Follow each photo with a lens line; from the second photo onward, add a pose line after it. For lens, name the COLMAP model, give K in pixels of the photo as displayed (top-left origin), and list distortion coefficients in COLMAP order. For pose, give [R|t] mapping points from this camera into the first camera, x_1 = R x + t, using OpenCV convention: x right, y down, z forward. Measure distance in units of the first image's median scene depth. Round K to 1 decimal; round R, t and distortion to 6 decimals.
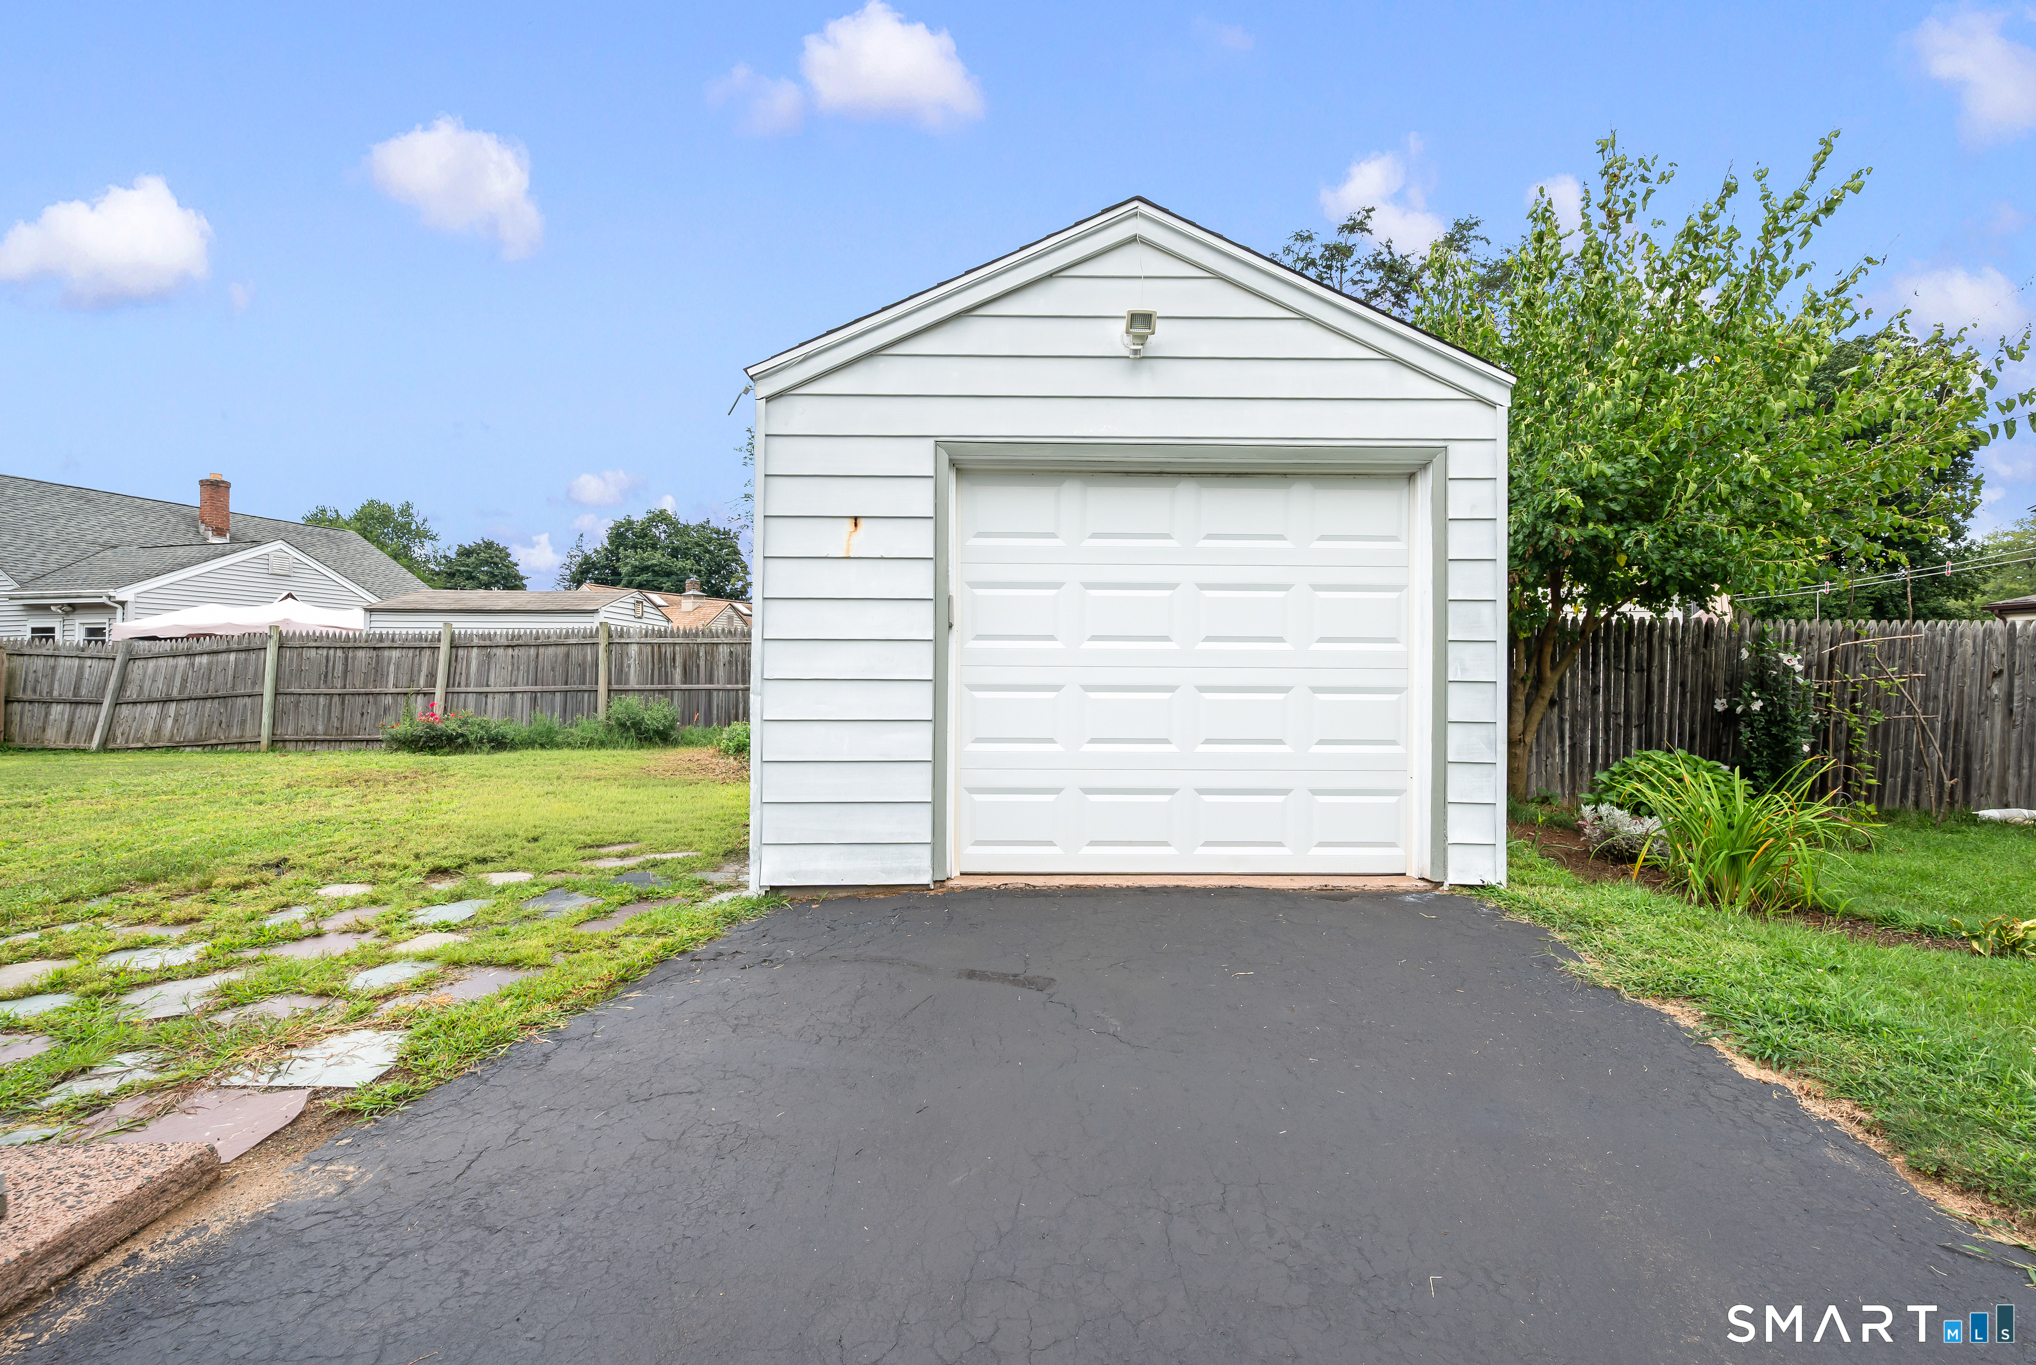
lens RADIAL K [[832.9, 0, 1030.2], [0, 832.9, 682.5], [0, 0, 1]] dist [-0.000689, -0.000079]
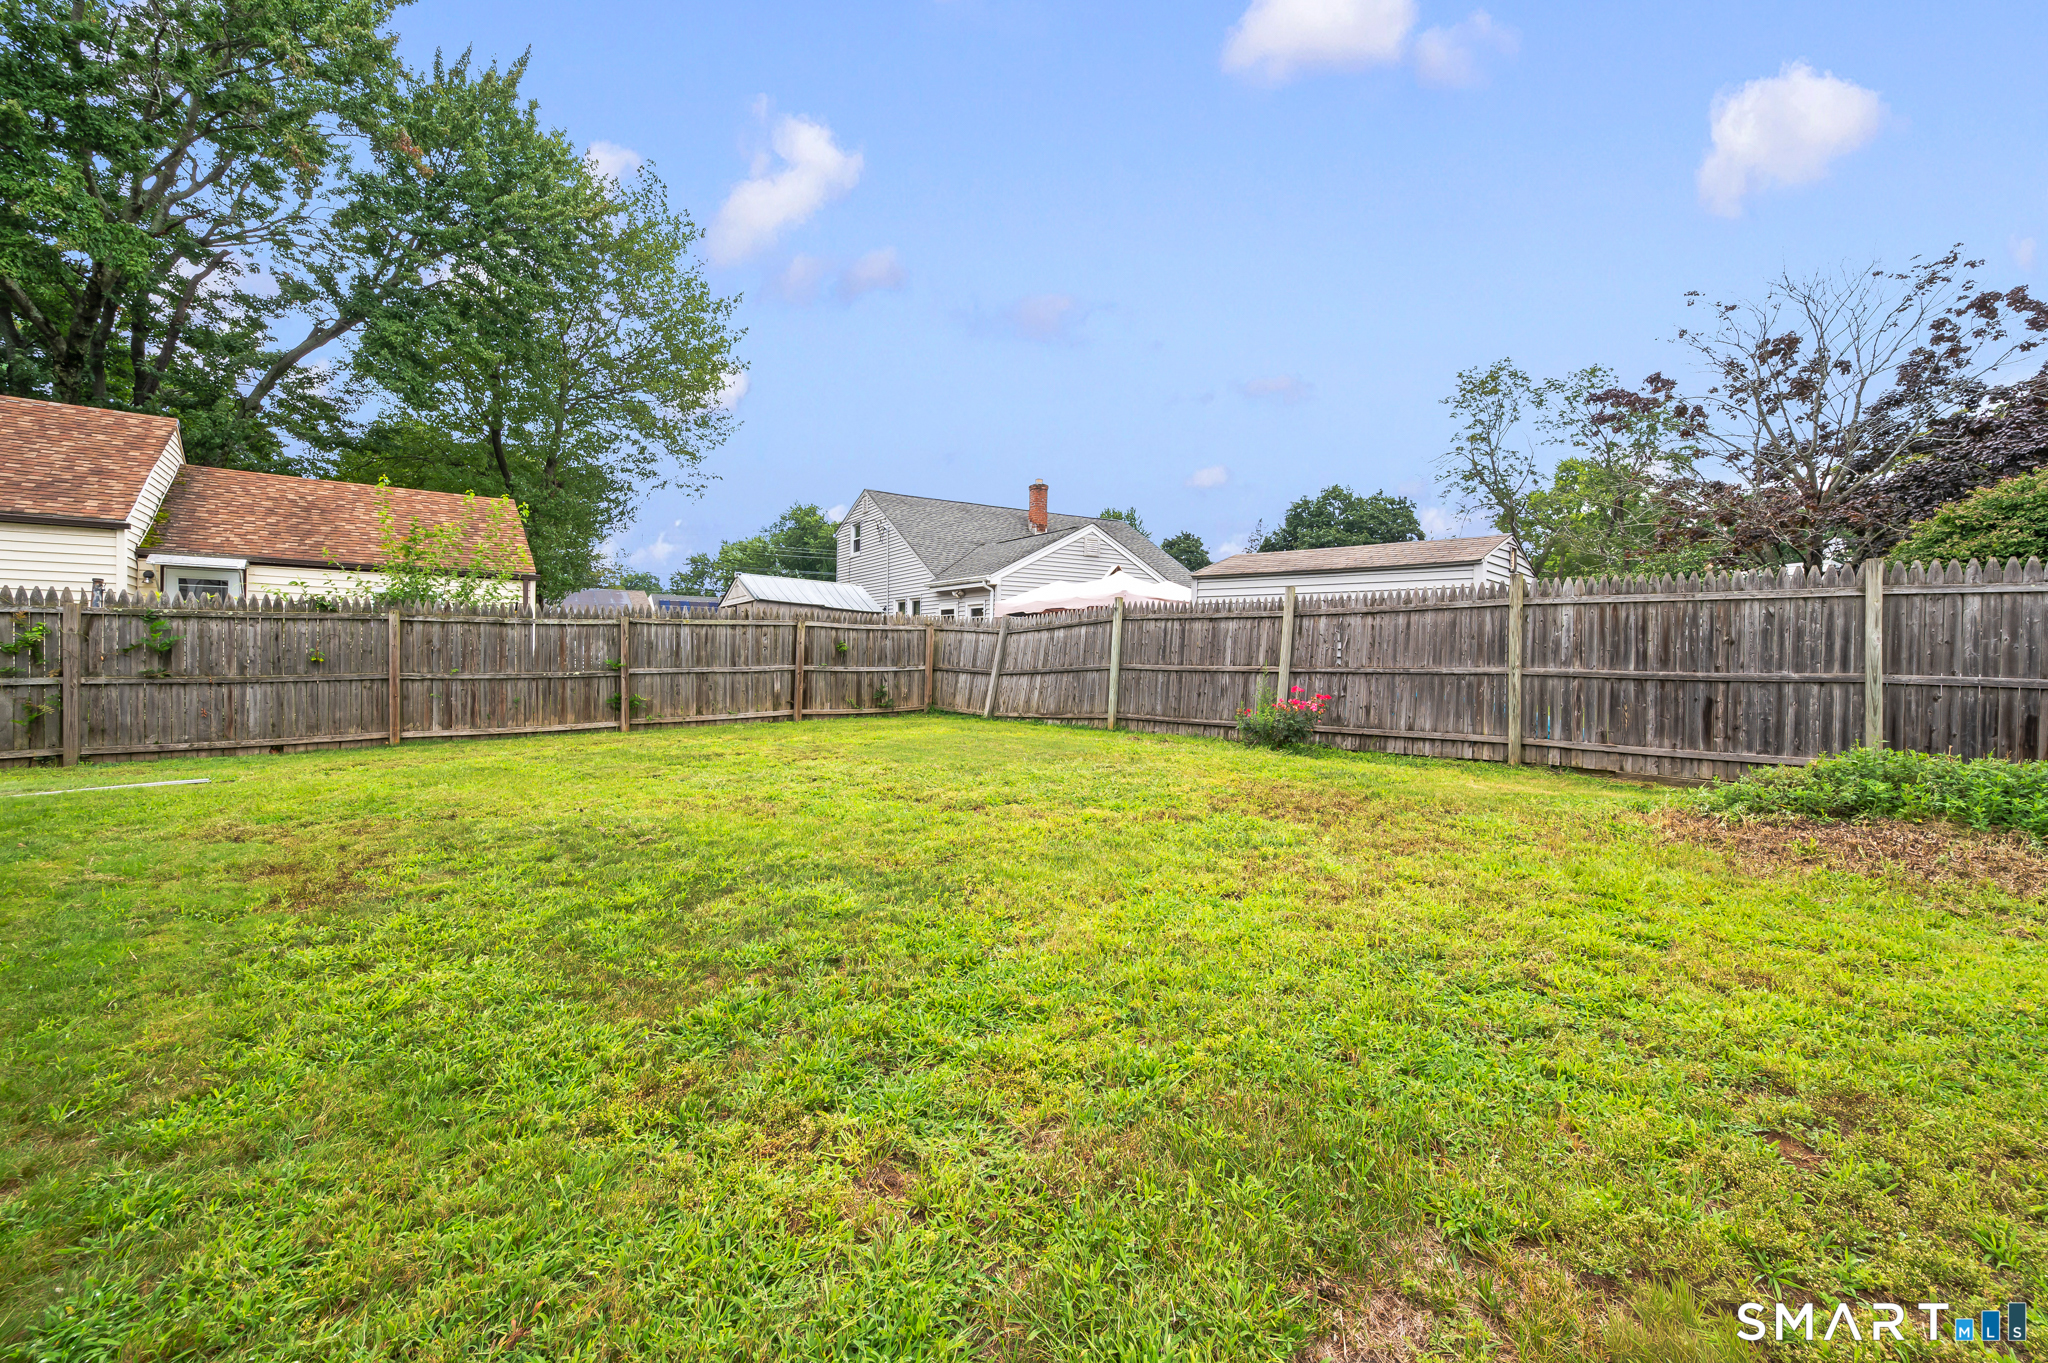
lens RADIAL K [[825.1, 0, 1014.8], [0, 825.1, 646.0], [0, 0, 1]] dist [-0.002627, 0.000883]
pose [[0.721342, 0.004979, -0.692561, -0.338387], [-0.015883, 0.999830, -0.009355, -0.002026], [0.692397, 0.017748, 0.721299, 0.236905]]
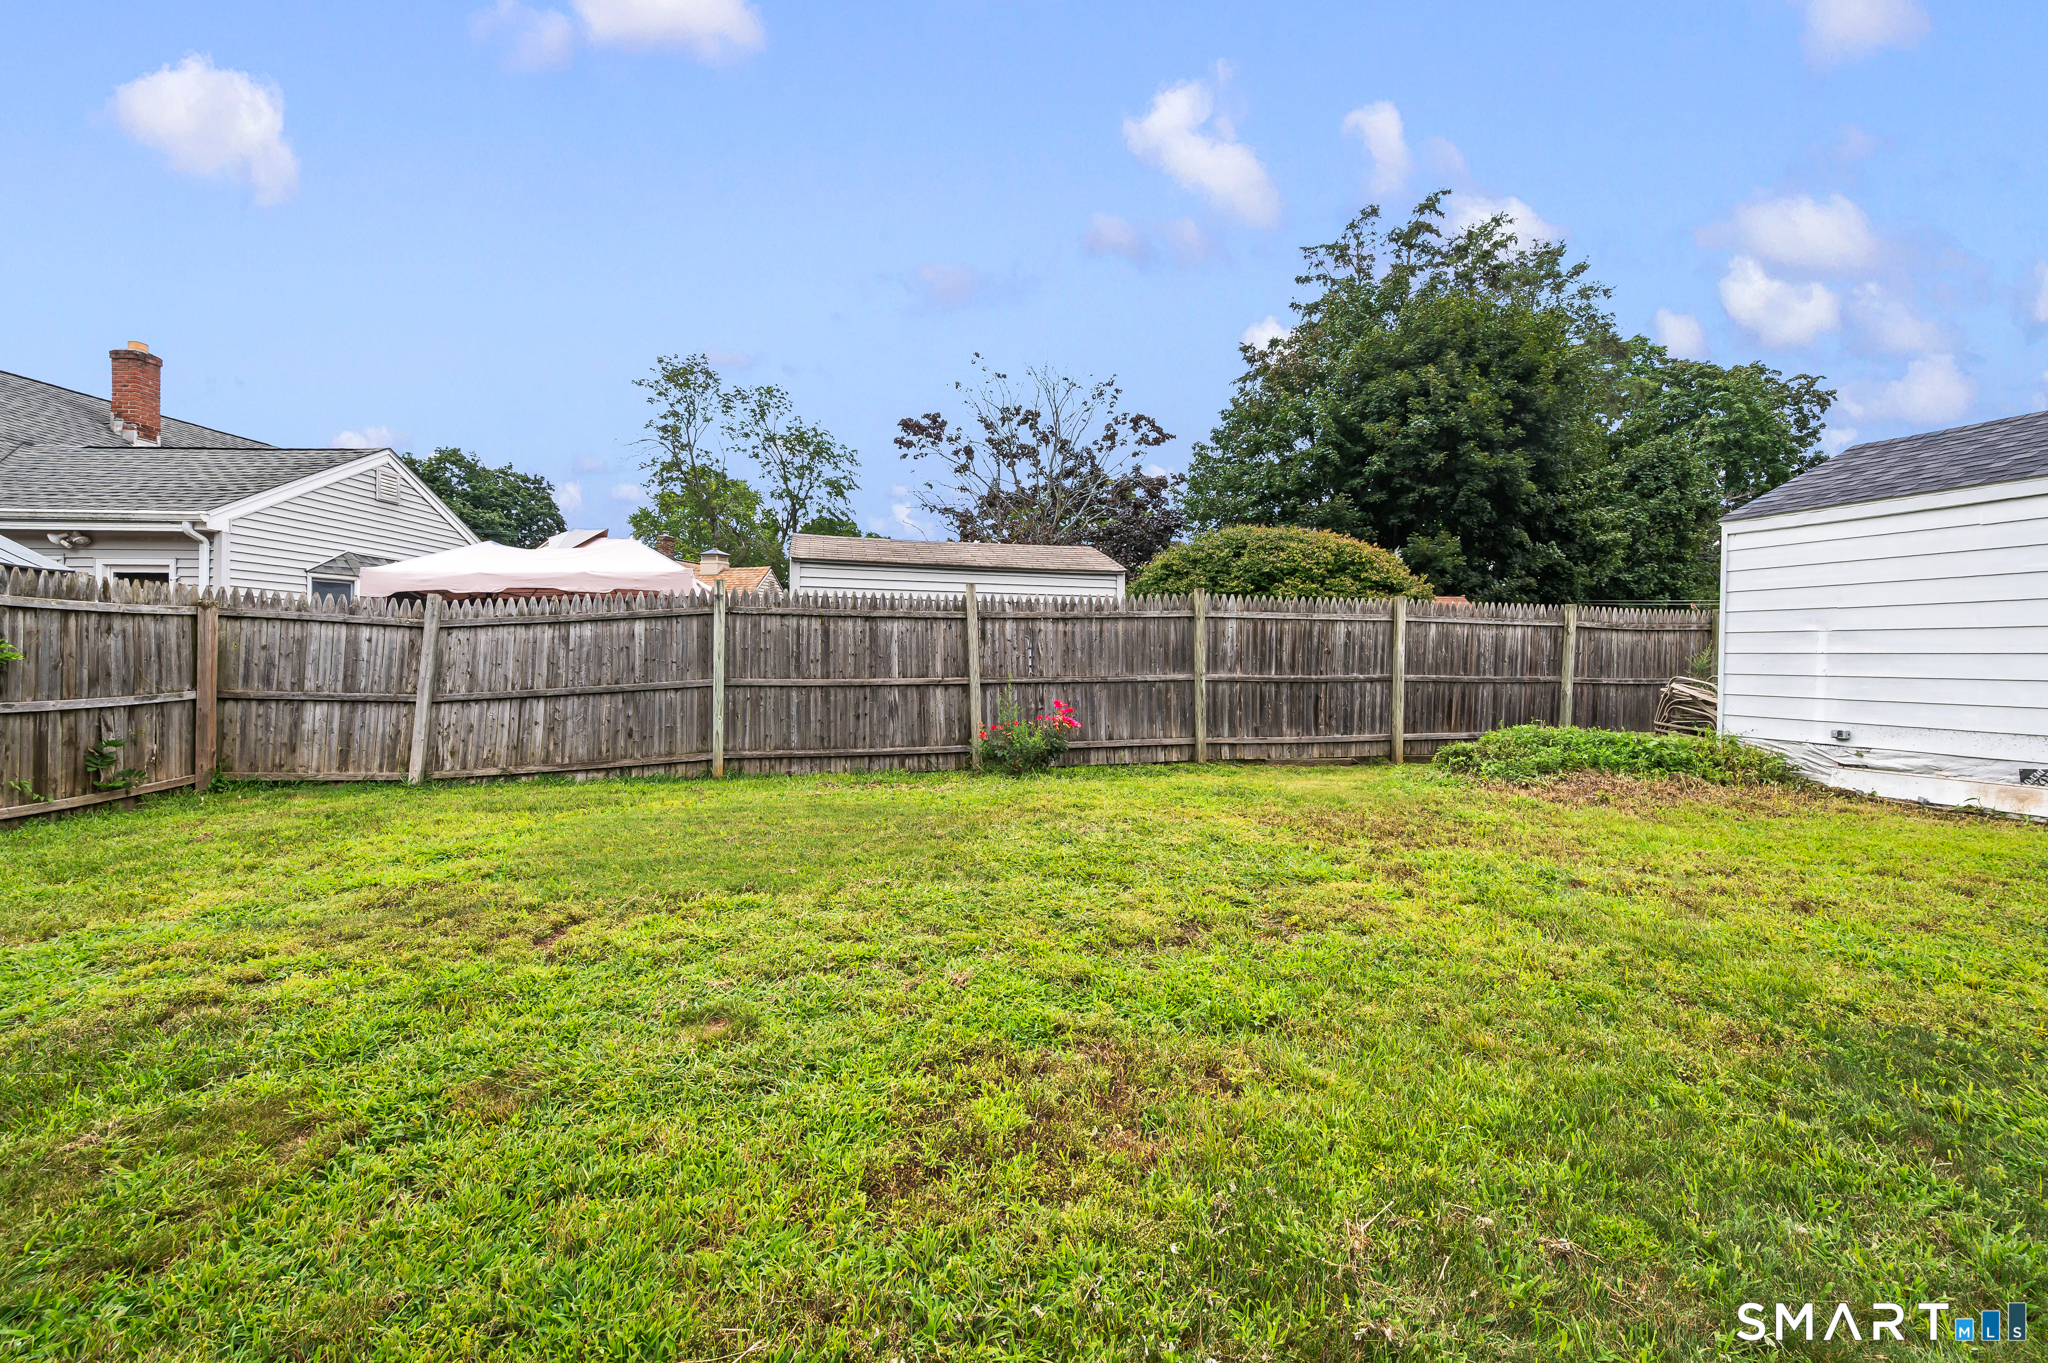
lens RADIAL K [[875.6, 0, 1054.9], [0, 875.6, 661.0], [0, 0, 1]] dist [0.003221, 0.000147]
pose [[0.969400, 0.007682, 0.245365, -0.813597], [-0.006818, 0.999967, -0.004372, -0.004747], [-0.245390, 0.002565, 0.969421, 0.278502]]
